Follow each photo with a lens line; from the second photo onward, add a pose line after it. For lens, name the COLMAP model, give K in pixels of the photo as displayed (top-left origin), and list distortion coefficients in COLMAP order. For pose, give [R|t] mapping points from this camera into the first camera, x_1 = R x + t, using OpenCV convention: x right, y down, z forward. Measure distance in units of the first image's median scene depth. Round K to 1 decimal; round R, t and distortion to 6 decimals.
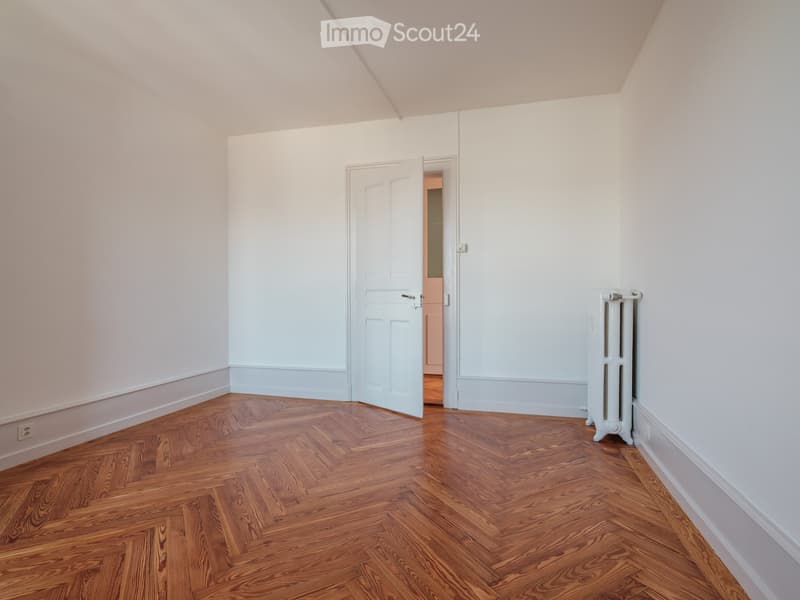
lens RADIAL K [[423.0, 0, 400.0], [0, 423.0, 300.0], [0, 0, 1]] dist [-0.000047, 0.000311]
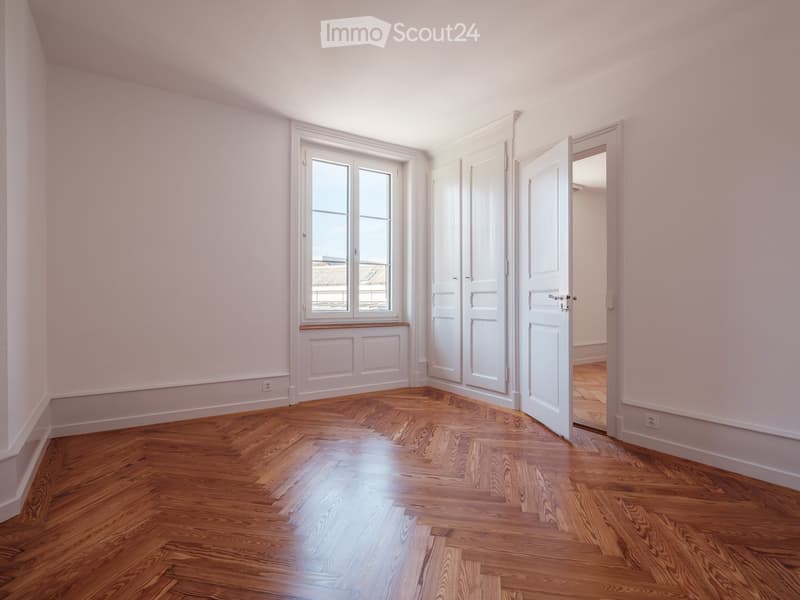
lens RADIAL K [[423.0, 0, 400.0], [0, 423.0, 300.0], [0, 0, 1]] dist [-0.000047, 0.000311]
pose [[-0.661807, 0.003680, -0.749665, 0.394066], [-0.004447, 0.999951, 0.008835, -0.010533], [0.749661, 0.009181, -0.661758, 1.323074]]
